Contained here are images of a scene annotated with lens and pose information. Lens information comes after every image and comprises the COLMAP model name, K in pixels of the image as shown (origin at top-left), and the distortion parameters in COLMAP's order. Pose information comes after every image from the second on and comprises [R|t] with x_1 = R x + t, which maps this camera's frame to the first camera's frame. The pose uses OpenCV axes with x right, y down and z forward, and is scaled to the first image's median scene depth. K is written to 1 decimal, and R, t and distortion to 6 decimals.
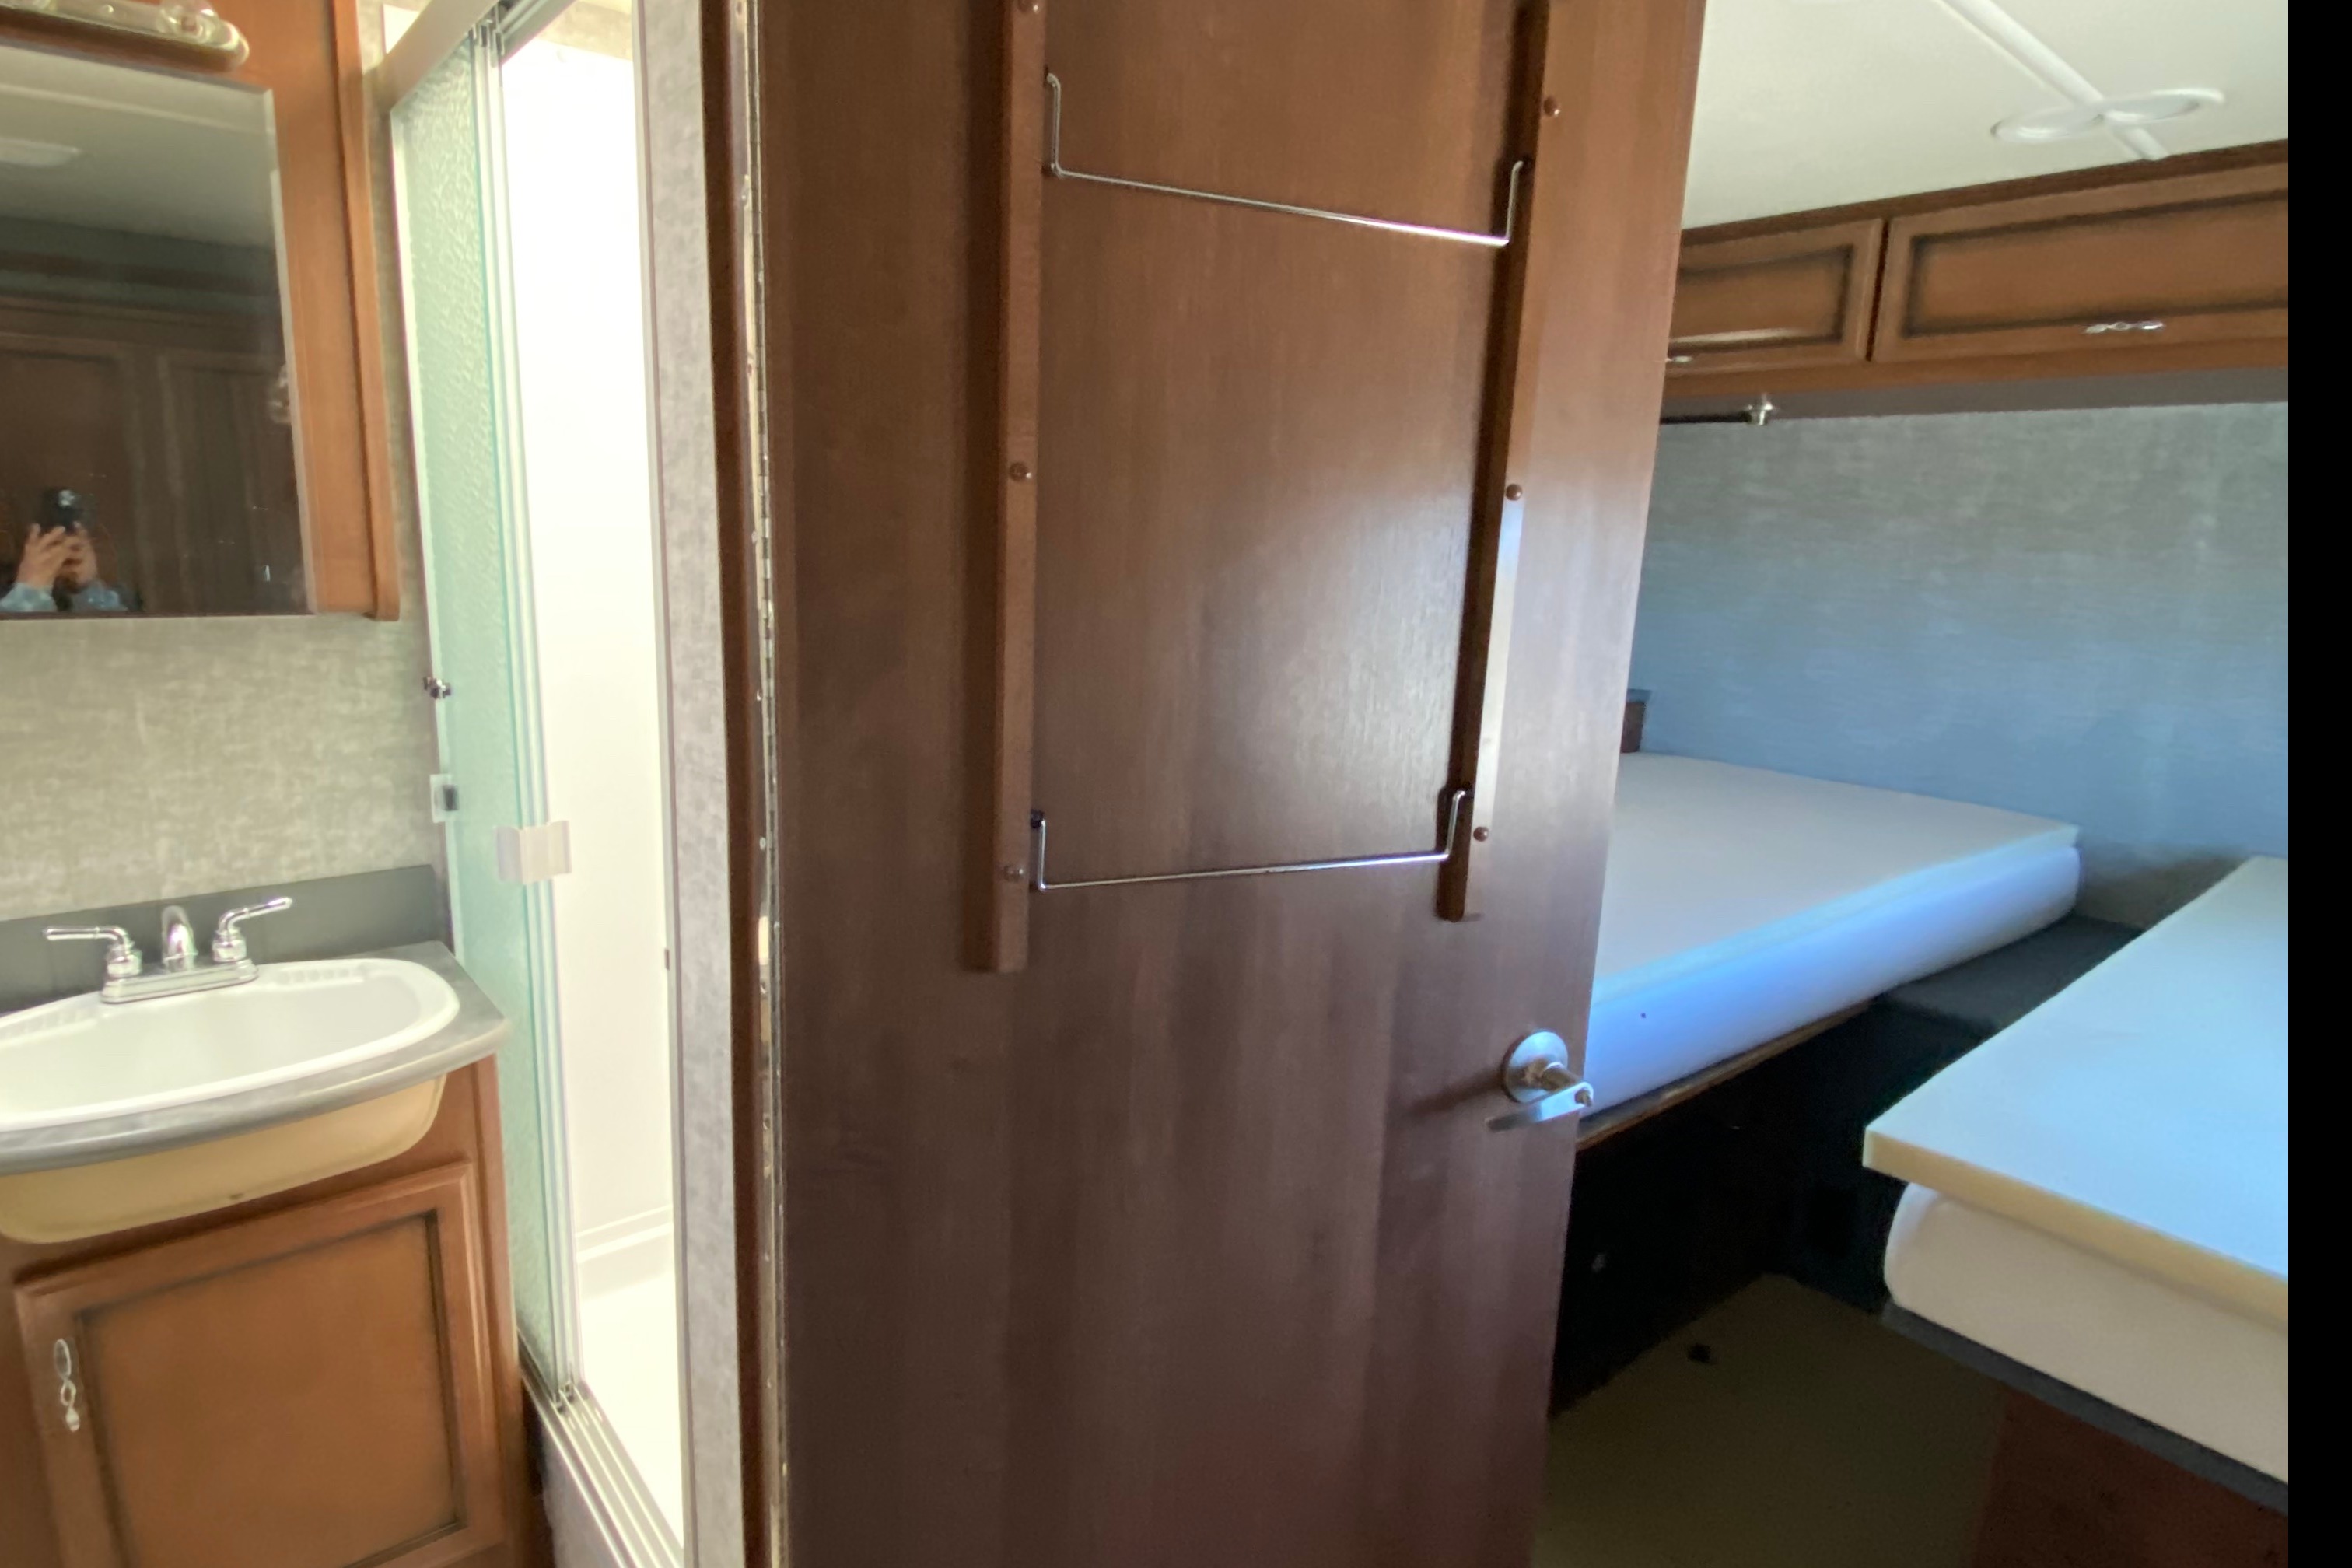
lens RADIAL K [[1259.3, 0, 1172.0], [0, 1259.3, 760.7], [0, 0, 1]] dist [0.000664, 0.001135]
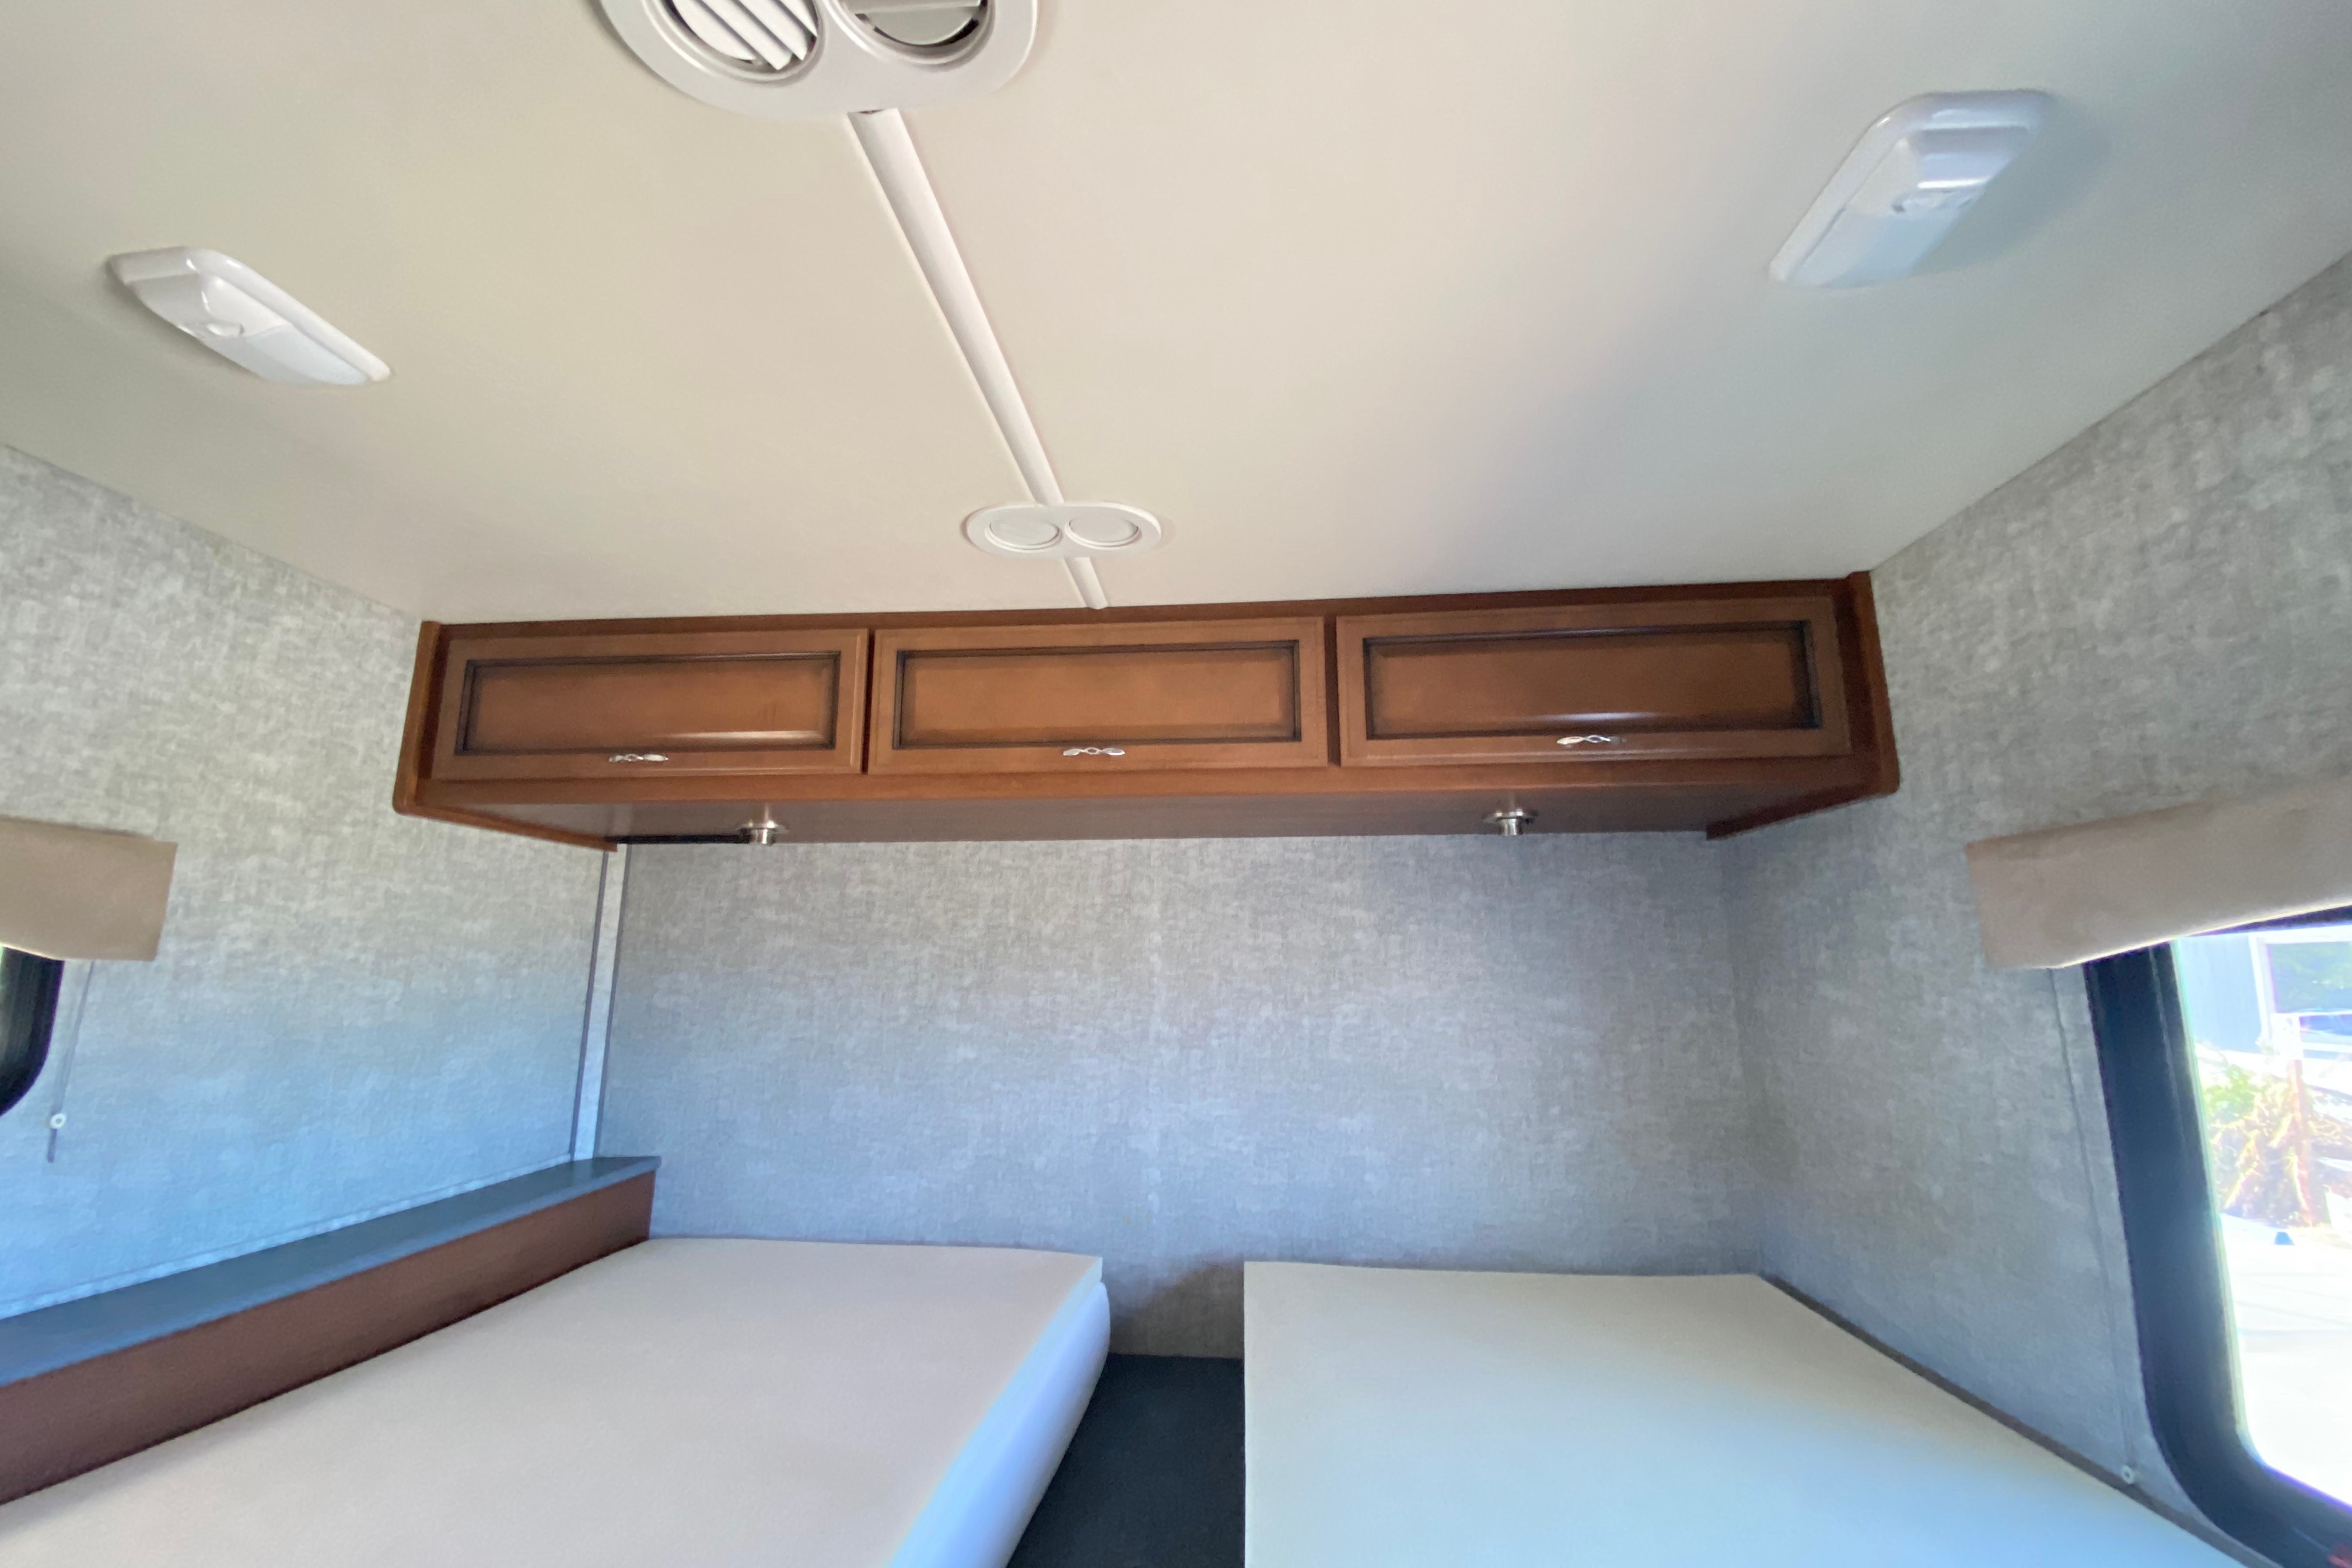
lens RADIAL K [[987.2, 0, 1176.1], [0, 987.2, 770.4], [0, 0, 1]] dist [0.004009, -0.000068]
pose [[0.720013, 0.090819, 0.687992, 0.208537], [0.156027, 0.944831, -0.288012, -0.073728], [-0.676193, 0.314718, 0.666120, 0.346771]]
